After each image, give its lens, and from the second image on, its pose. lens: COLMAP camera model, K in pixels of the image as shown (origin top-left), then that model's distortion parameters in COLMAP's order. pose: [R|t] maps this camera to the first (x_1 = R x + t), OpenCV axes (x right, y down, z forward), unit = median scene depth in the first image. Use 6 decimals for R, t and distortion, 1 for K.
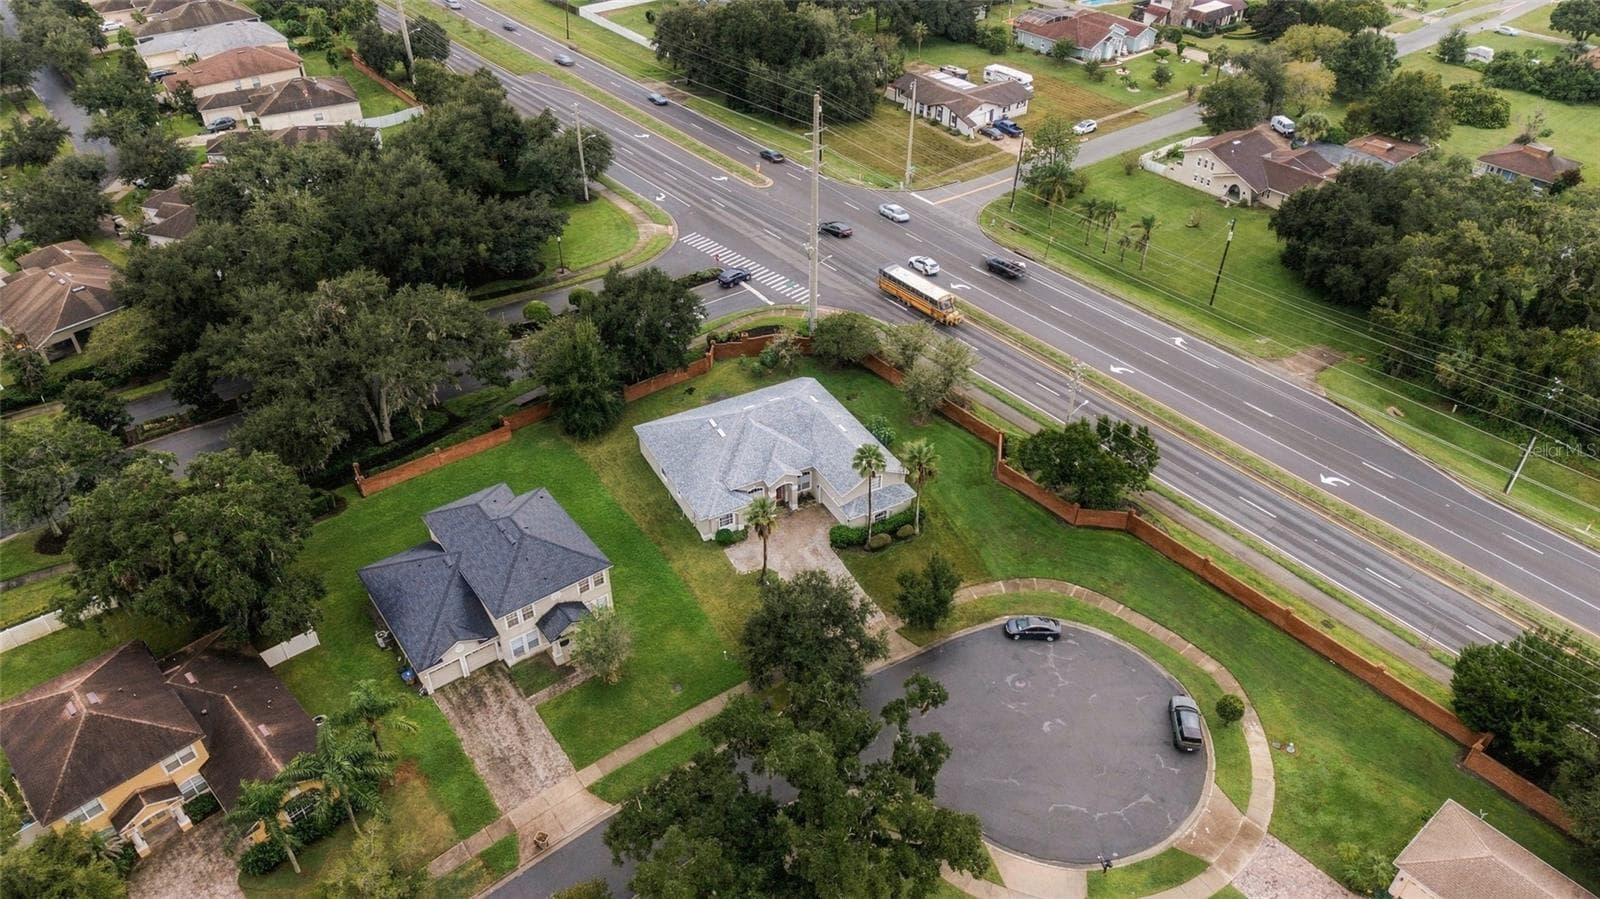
lens RADIAL K [[1076.7, 0, 800.0], [0, 1076.7, 449.5], [0, 0, 1]] dist [0.009033, -0.005855]
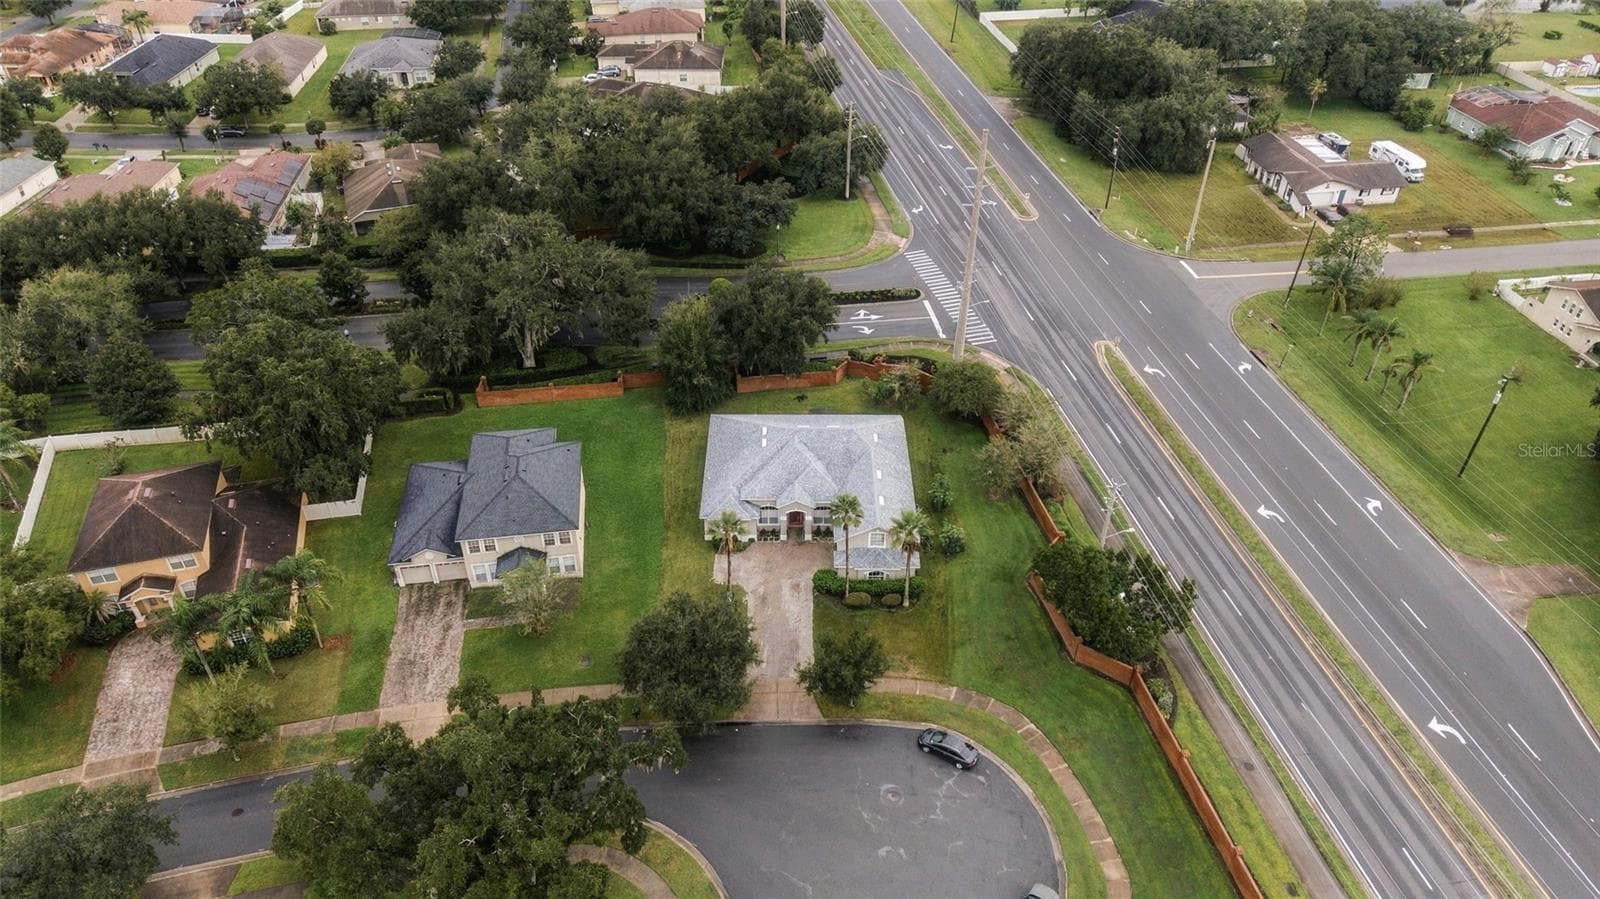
lens RADIAL K [[1076.7, 0, 800.0], [0, 1076.7, 449.5], [0, 0, 1]] dist [0.009033, -0.005855]
pose [[0.876775, 0.287946, -0.385166, 0.262137], [-0.289078, 0.955643, 0.056384, -0.058272], [0.384317, 0.061907, 0.921123, 0.078566]]
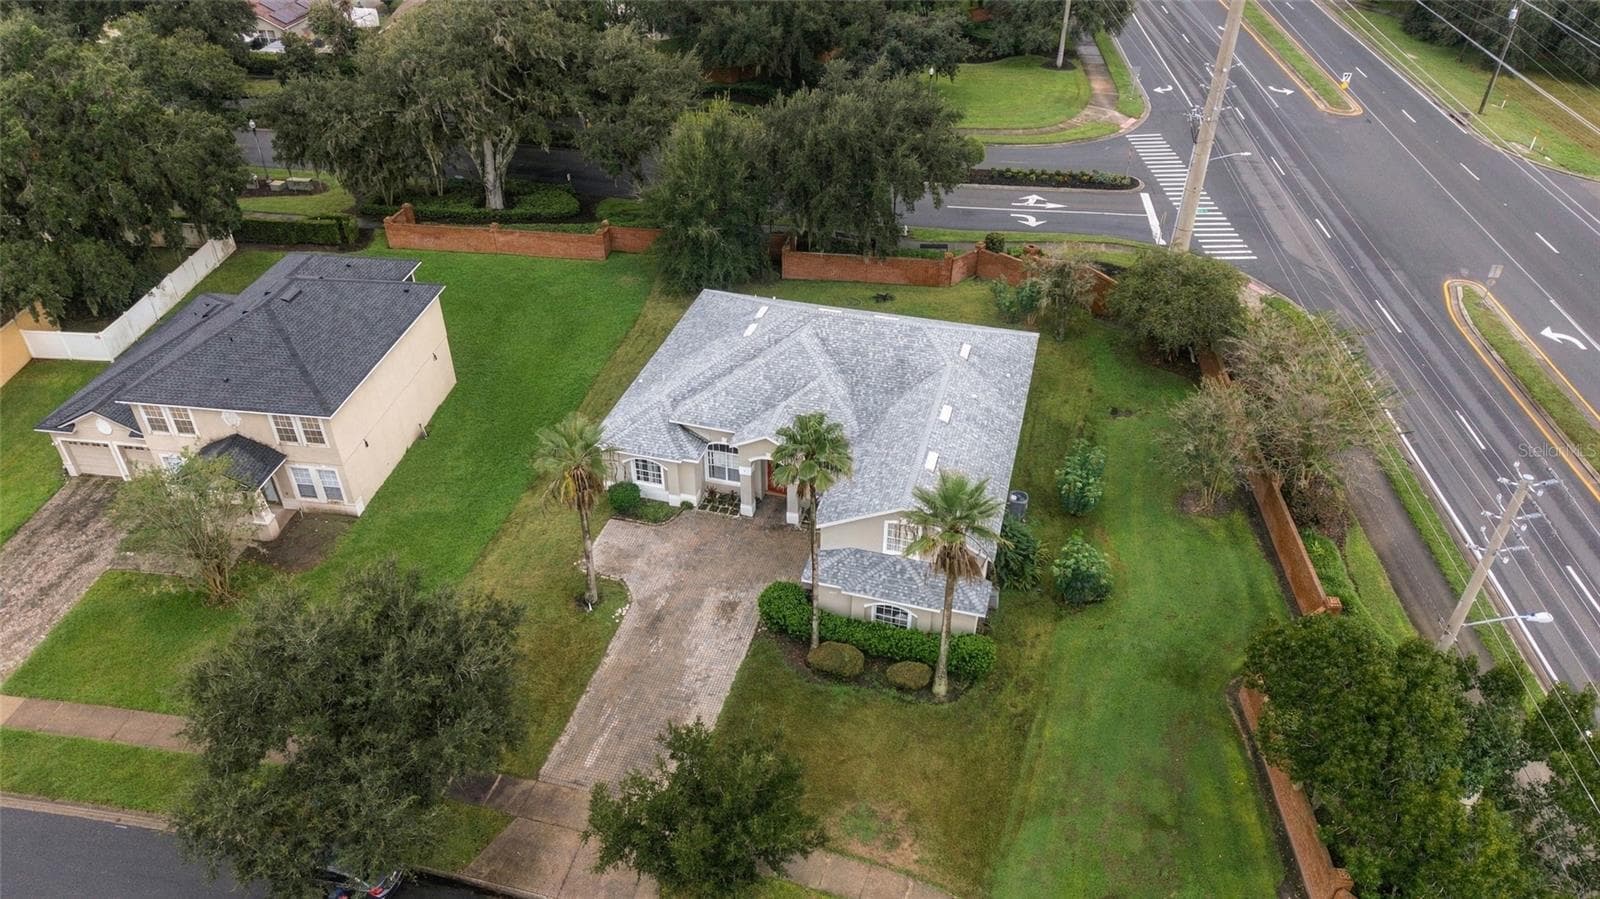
lens RADIAL K [[1074.3, 0, 800.0], [0, 1074.3, 449.5], [0, 0, 1]] dist [-0.001215, -0.001249]
pose [[0.714580, 0.405719, -0.569884, 0.203526], [-0.419677, 0.900387, 0.114780, -0.025235], [0.559684, 0.157147, 0.813670, 0.464978]]
